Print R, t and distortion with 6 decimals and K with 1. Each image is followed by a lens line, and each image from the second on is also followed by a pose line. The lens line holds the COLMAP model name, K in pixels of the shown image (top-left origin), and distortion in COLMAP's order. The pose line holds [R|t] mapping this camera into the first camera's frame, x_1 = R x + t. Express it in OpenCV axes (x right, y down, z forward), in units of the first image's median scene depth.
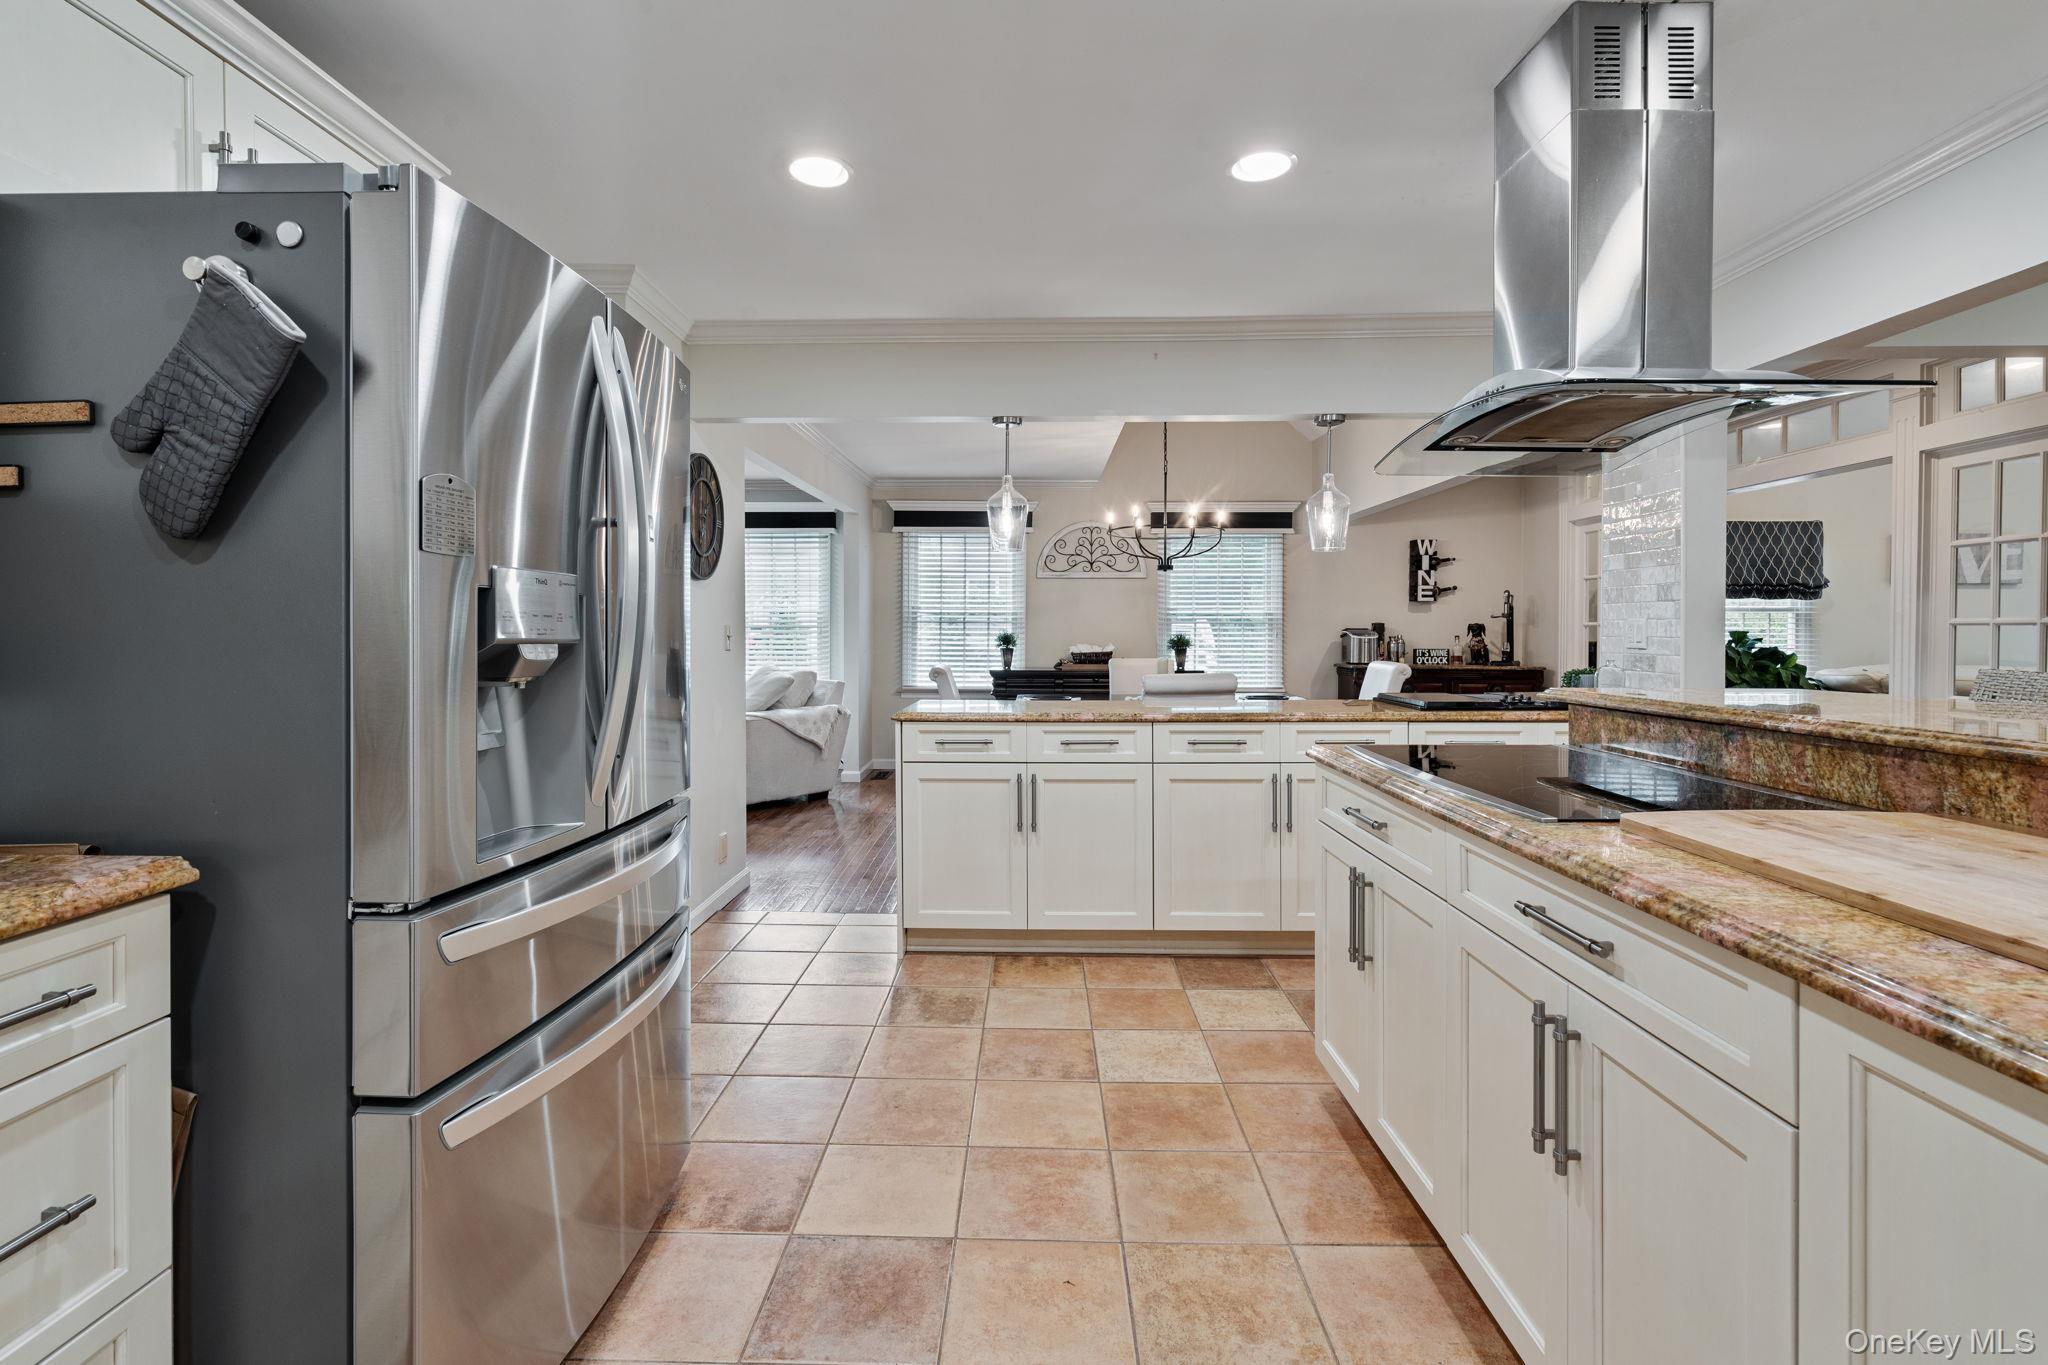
lens RADIAL K [[933.4, 0, 1011.6], [0, 933.4, 656.0], [0, 0, 1]] dist [-0.004441, 0.003007]
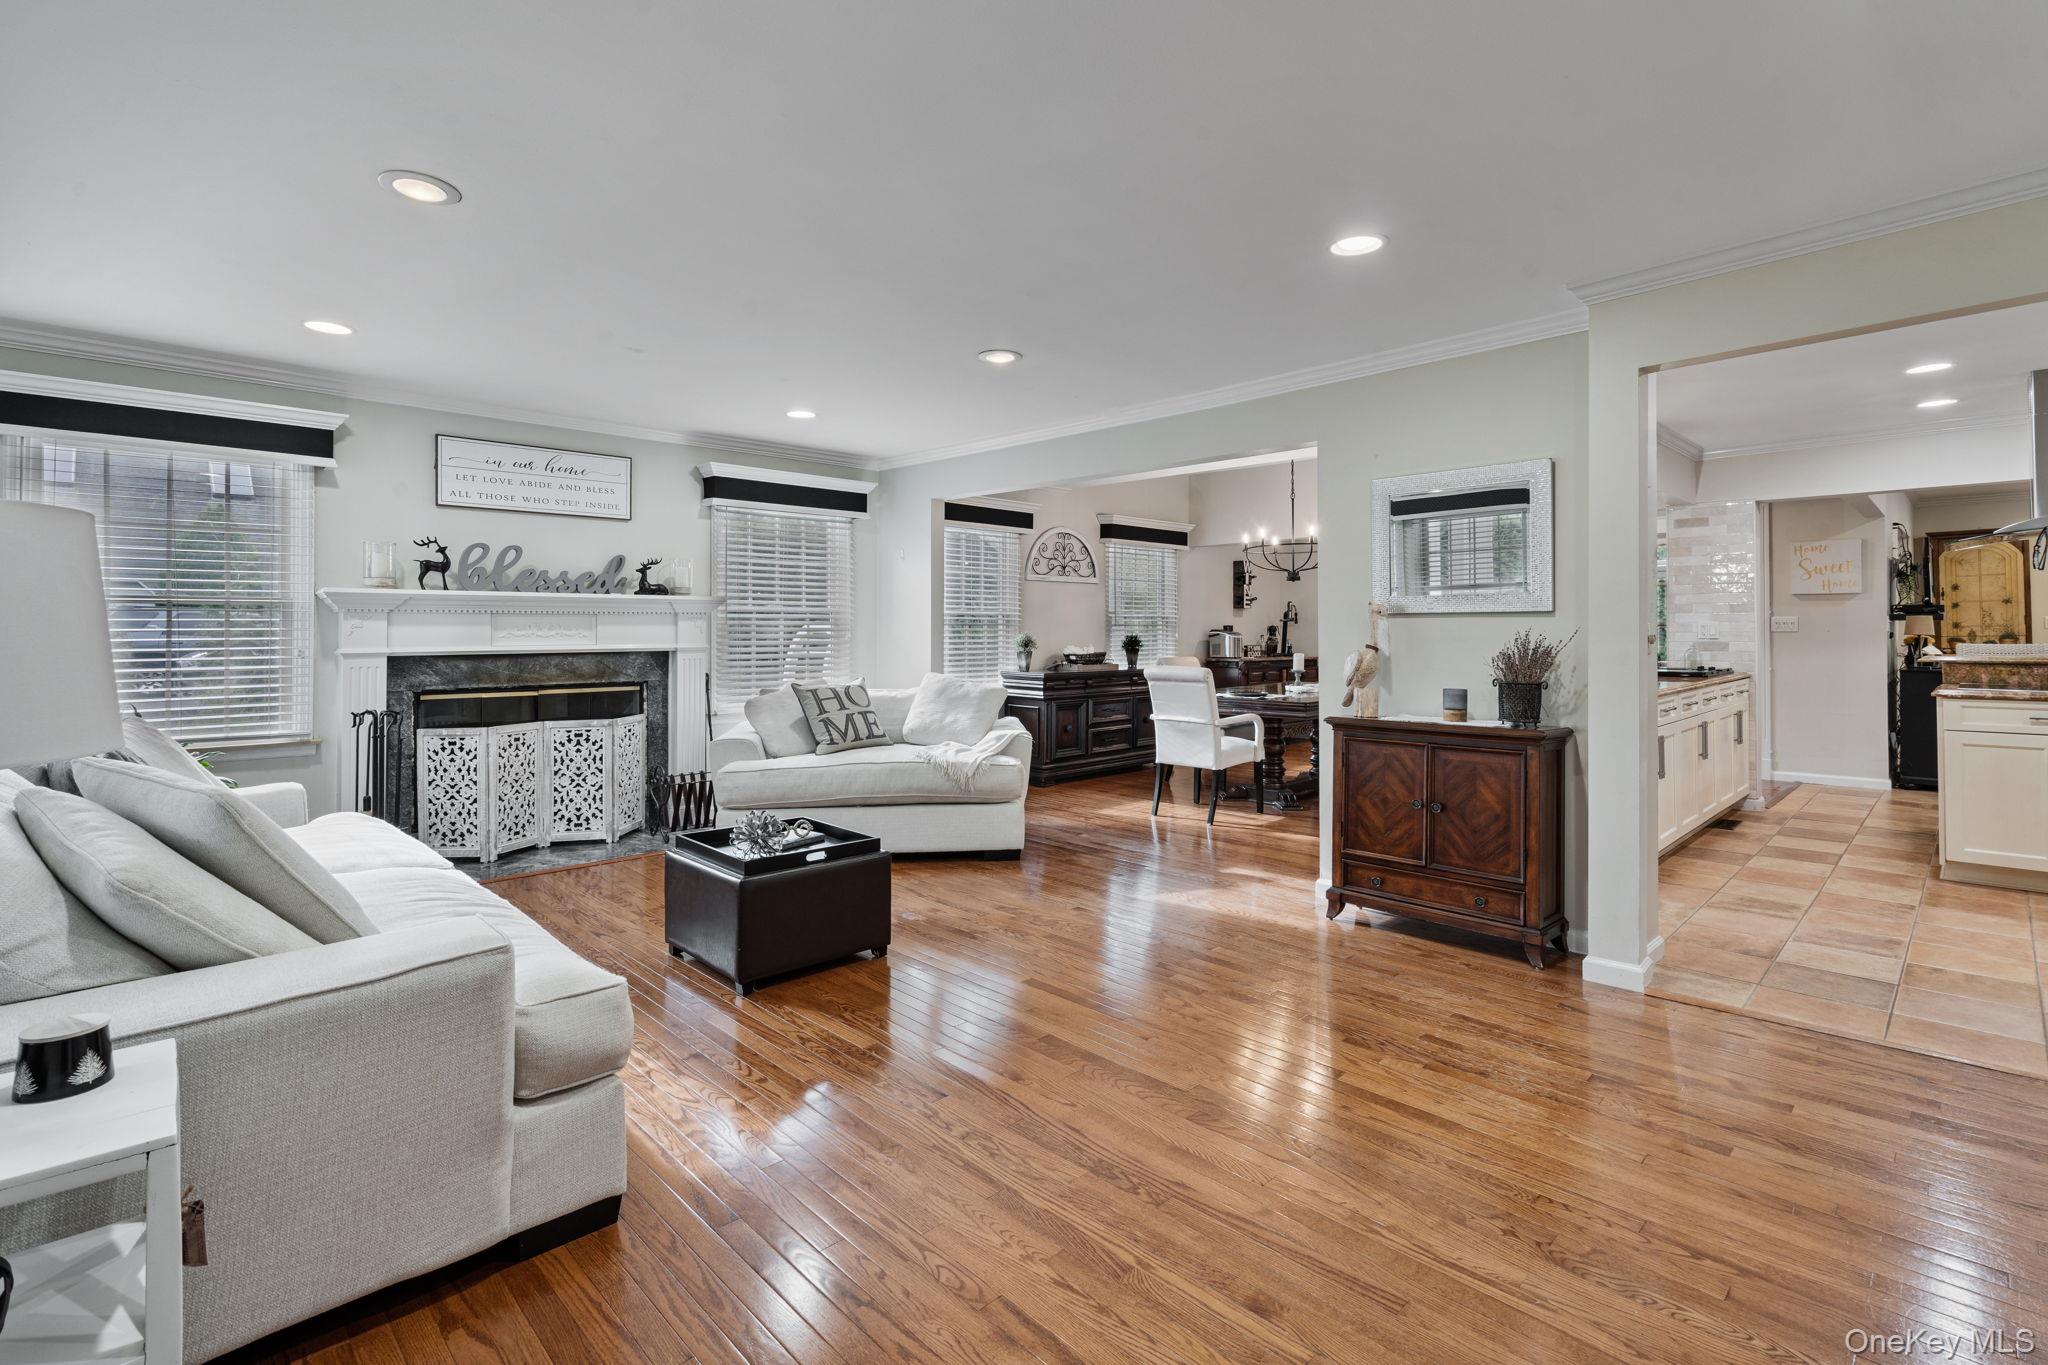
lens RADIAL K [[933.4, 0, 1006.2], [0, 933.4, 629.4], [0, 0, 1]] dist [-0.004441, 0.003007]
pose [[0.707807, -0.002183, 0.706403, -0.732274], [0.025266, 0.999434, -0.022228, -0.009773], [-0.705954, 0.033581, 0.707461, 0.329940]]
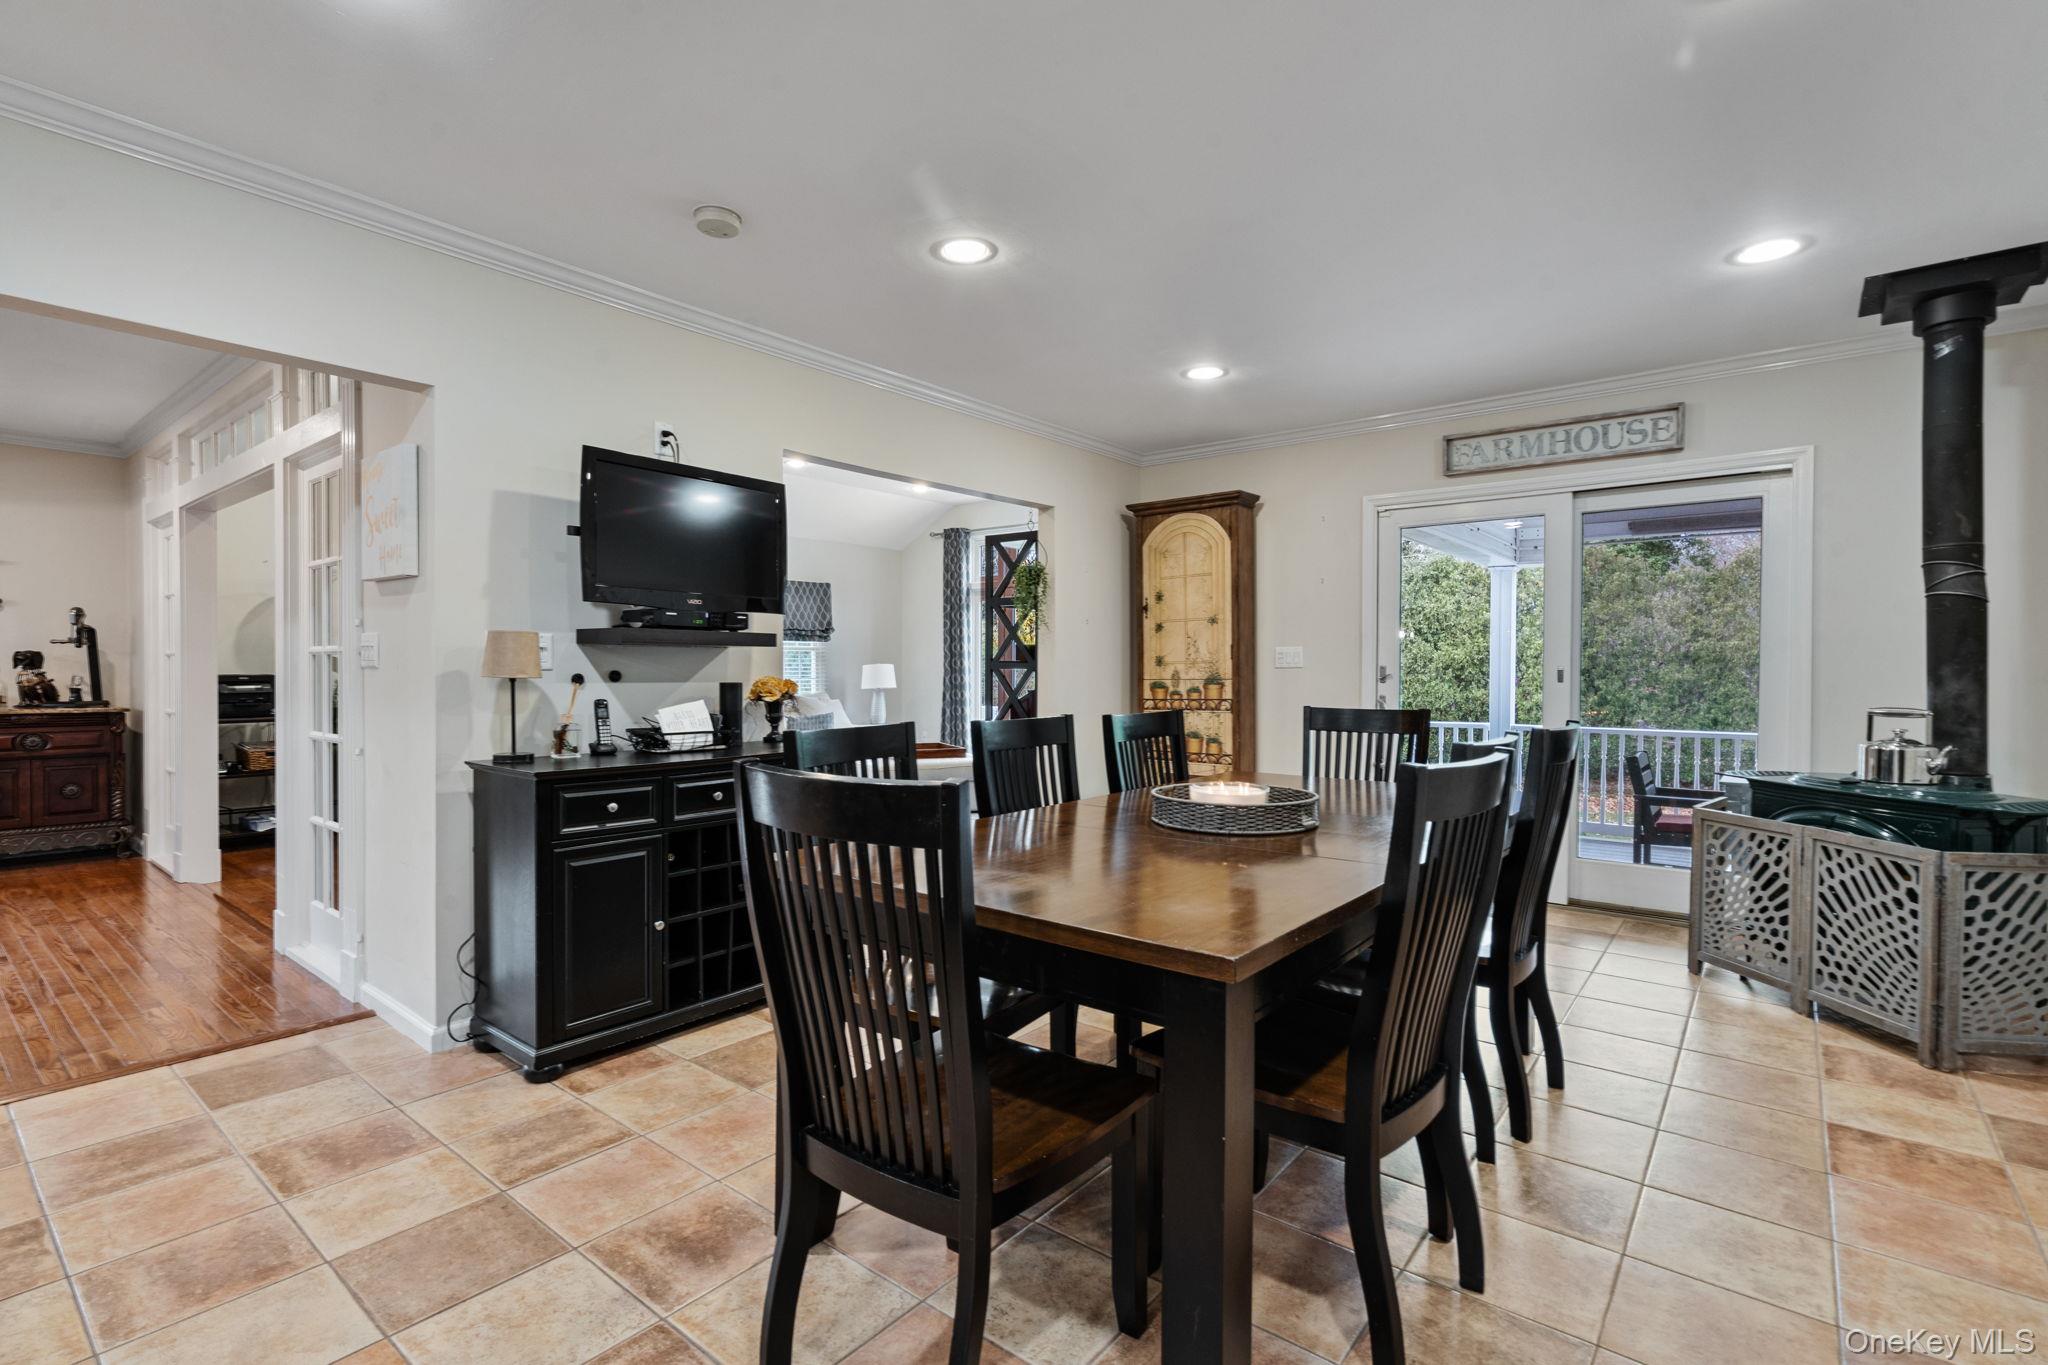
lens RADIAL K [[933.4, 0, 1014.9], [0, 933.4, 682.6], [0, 0, 1]] dist [-0.004441, 0.003007]
pose [[0.605542, -0.010979, 0.795737, 0.395188], [0.018212, 0.999834, -0.000065, 0.004311], [-0.795605, 0.014531, 0.605642, -0.044004]]
